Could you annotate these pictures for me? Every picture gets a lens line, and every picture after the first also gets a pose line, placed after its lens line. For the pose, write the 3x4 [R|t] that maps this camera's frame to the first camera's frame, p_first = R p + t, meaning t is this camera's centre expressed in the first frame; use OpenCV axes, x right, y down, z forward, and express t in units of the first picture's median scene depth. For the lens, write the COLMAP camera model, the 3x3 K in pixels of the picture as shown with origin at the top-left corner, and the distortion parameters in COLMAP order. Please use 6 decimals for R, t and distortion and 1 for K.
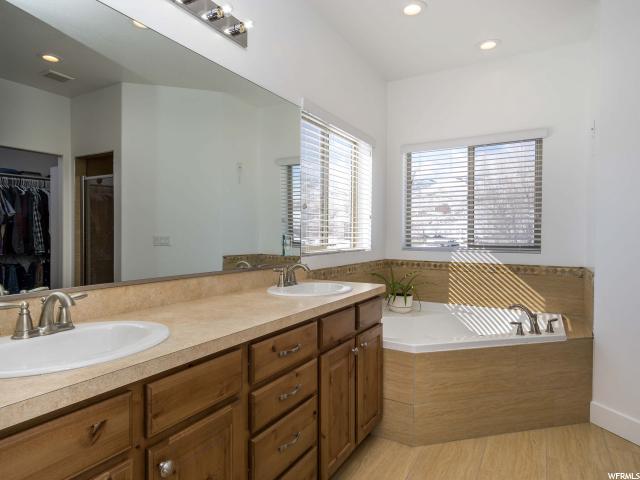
lens RADIAL K [[382.7, 0, 318.6], [0, 382.7, 241.5], [0, 0, 1]] dist [0.005703, 0.000244]
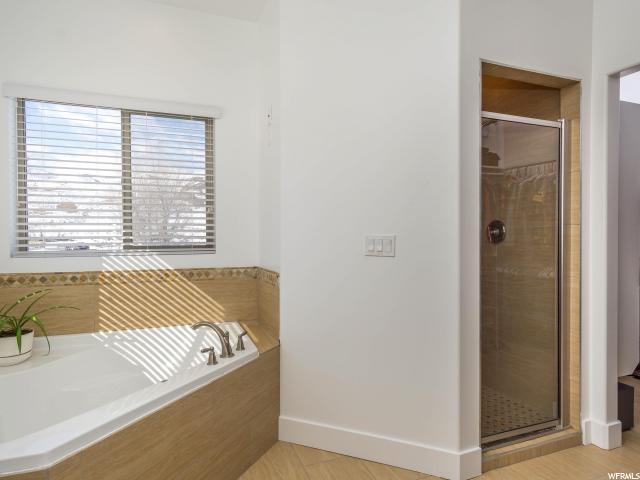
lens RADIAL K [[387.8, 0, 318.4], [0, 387.8, 245.2], [0, 0, 1]] dist [0.027783, -0.000567]
pose [[0.637286, -0.022407, 0.770301, 0.058791], [0.018367, 0.999735, 0.013885, 0.004309], [-0.770408, 0.005299, 0.637529, 0.269628]]
